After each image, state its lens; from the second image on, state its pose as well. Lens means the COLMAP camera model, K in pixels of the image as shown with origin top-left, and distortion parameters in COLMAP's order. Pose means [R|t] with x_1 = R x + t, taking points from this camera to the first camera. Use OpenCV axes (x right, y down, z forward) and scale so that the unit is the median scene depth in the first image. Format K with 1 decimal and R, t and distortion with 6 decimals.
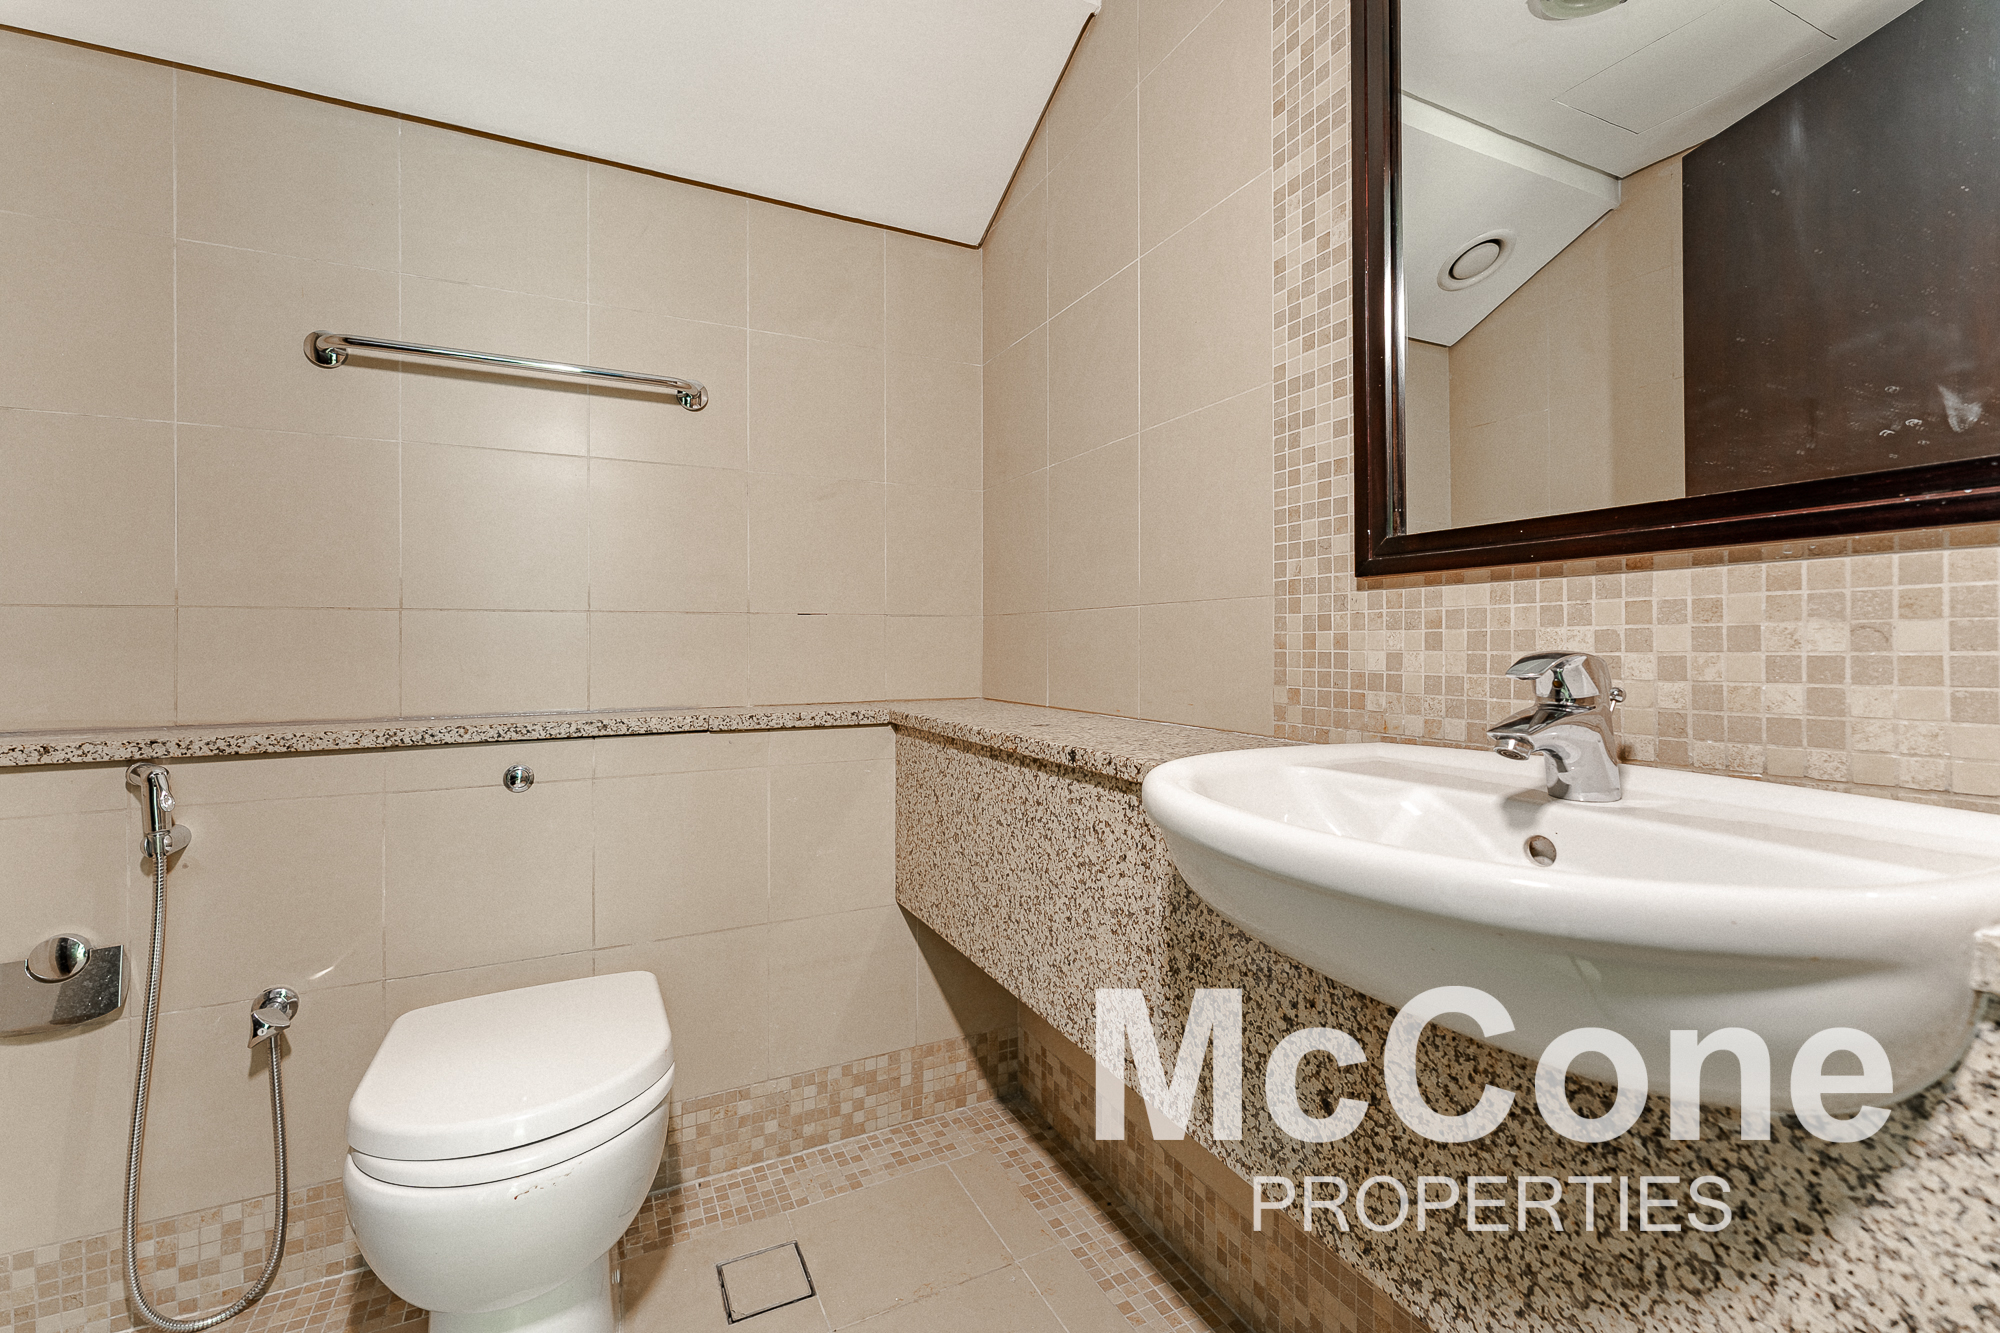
lens RADIAL K [[804.7, 0, 984.6], [0, 804.7, 657.6], [0, 0, 1]] dist [0.008277, -0.002731]
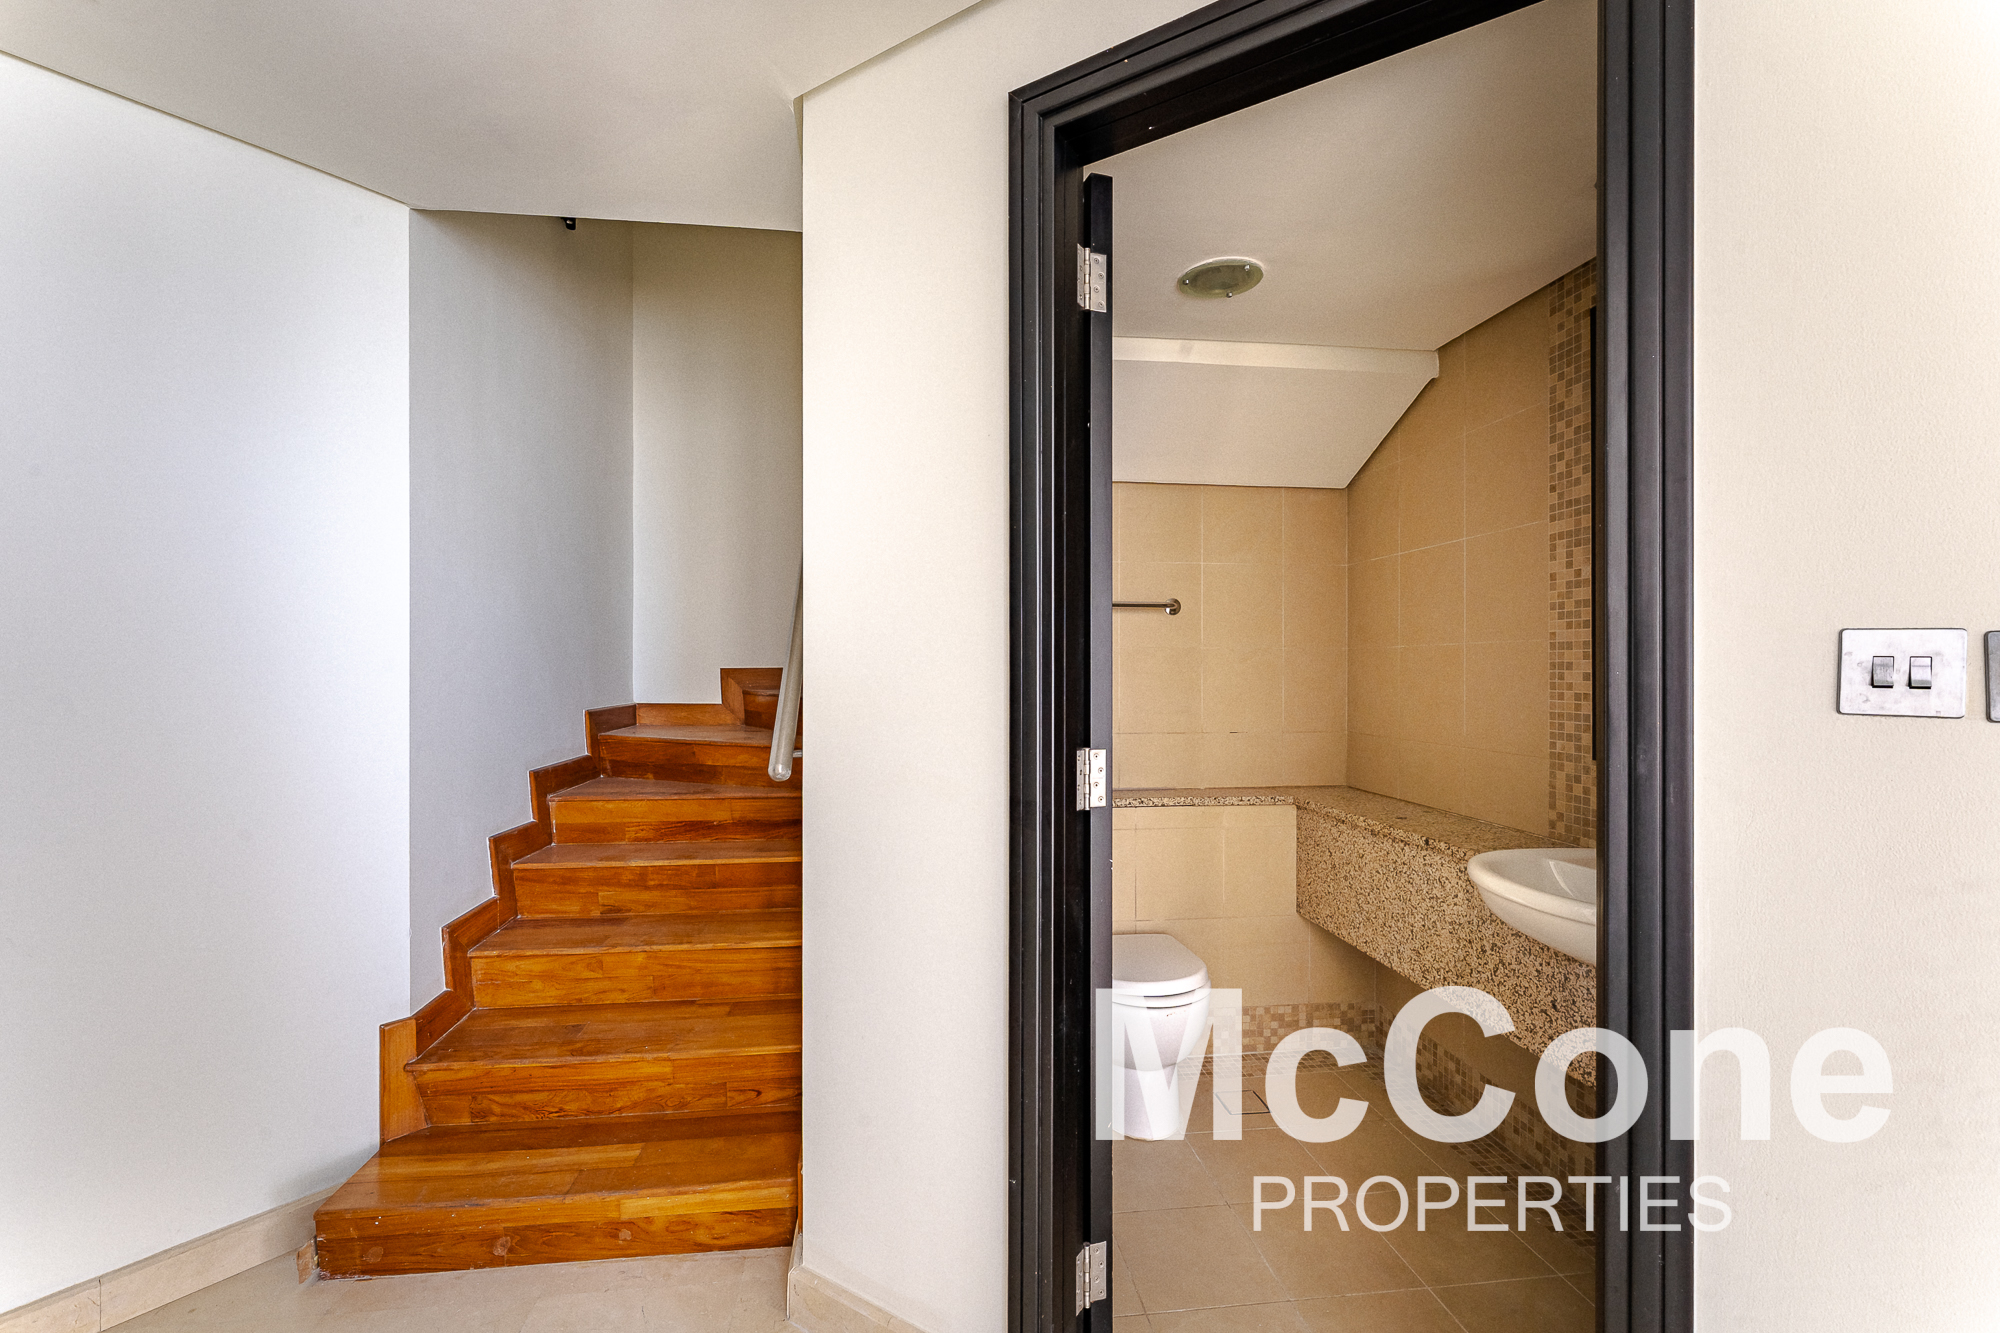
lens RADIAL K [[804.7, 0, 1014.7], [0, 804.7, 670.9], [0, 0, 1]] dist [0.008277, -0.002731]
pose [[0.951617, 0.007616, -0.307193, -0.231583], [-0.013048, 0.999793, -0.015630, -0.236666], [0.307010, 0.018882, 0.951519, -1.120547]]
